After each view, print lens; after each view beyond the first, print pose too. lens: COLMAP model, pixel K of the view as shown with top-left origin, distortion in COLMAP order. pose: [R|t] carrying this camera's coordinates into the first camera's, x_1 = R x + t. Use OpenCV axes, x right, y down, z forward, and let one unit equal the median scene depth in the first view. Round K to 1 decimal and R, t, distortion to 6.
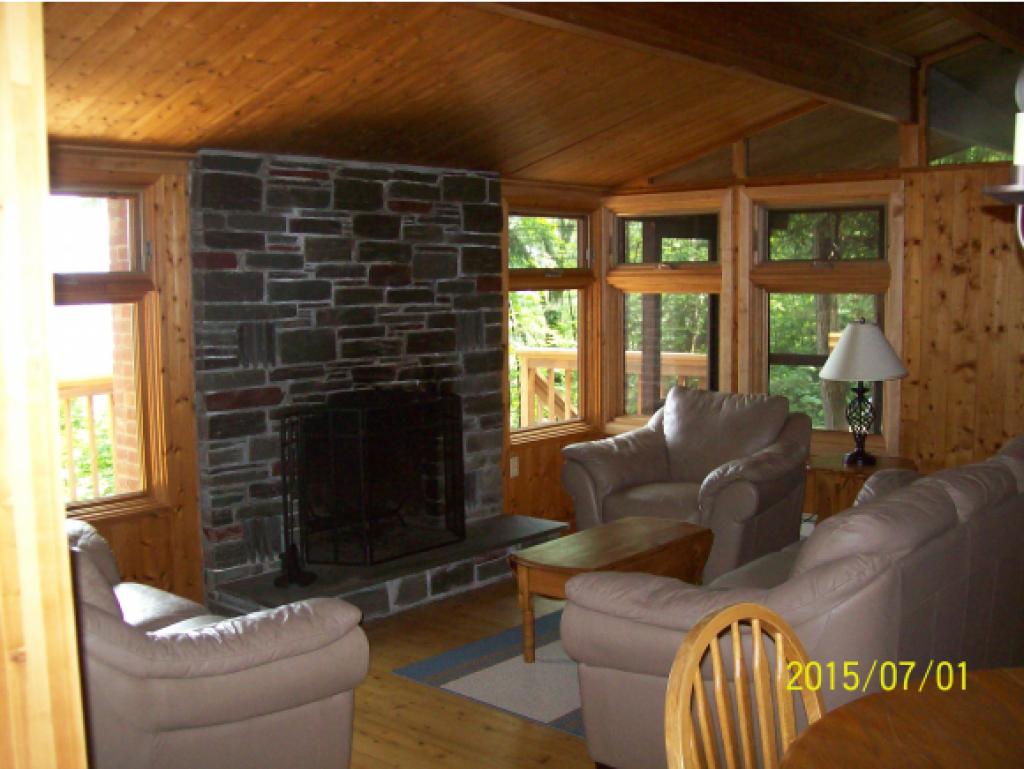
lens RADIAL K [[1095.2, 0, 511.8], [0, 1095.2, 397.1], [0, 0, 1]] dist [-0.155558, 0.037644]
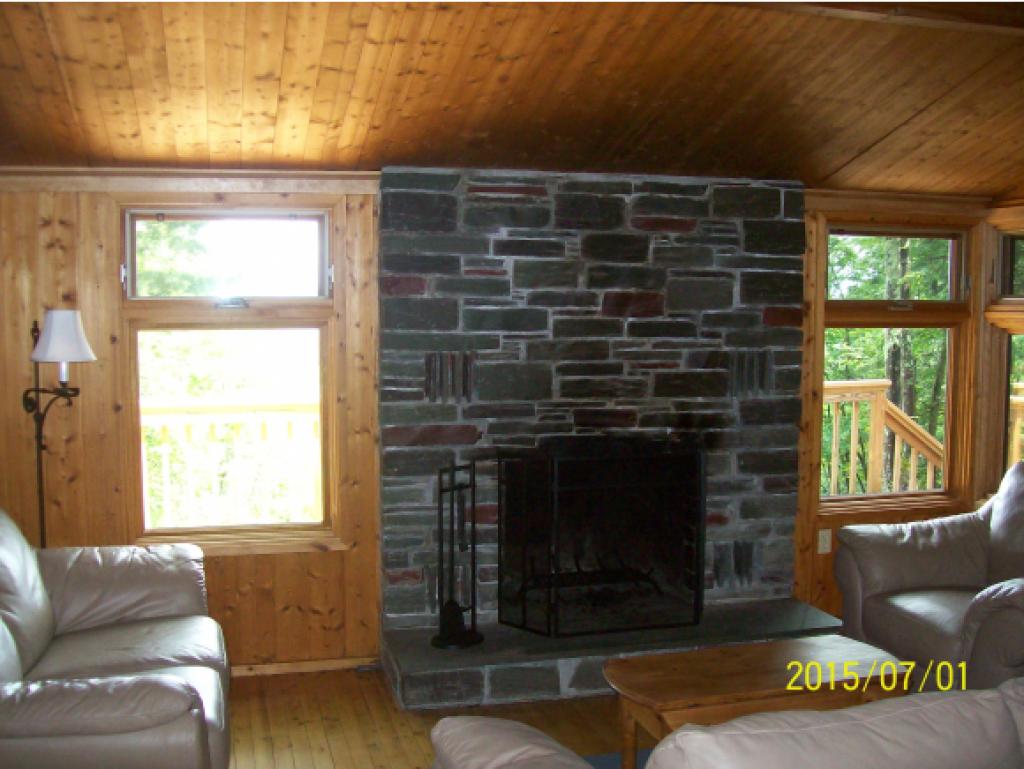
lens RADIAL K [[1095.2, 0, 511.8], [0, 1095.2, 397.1], [0, 0, 1]] dist [-0.155558, 0.037644]
pose [[0.833505, 0.064248, -0.548763, 0.299535], [-0.072836, 0.997325, 0.006136, -0.039010], [0.547690, 0.034855, 0.835955, 0.242560]]
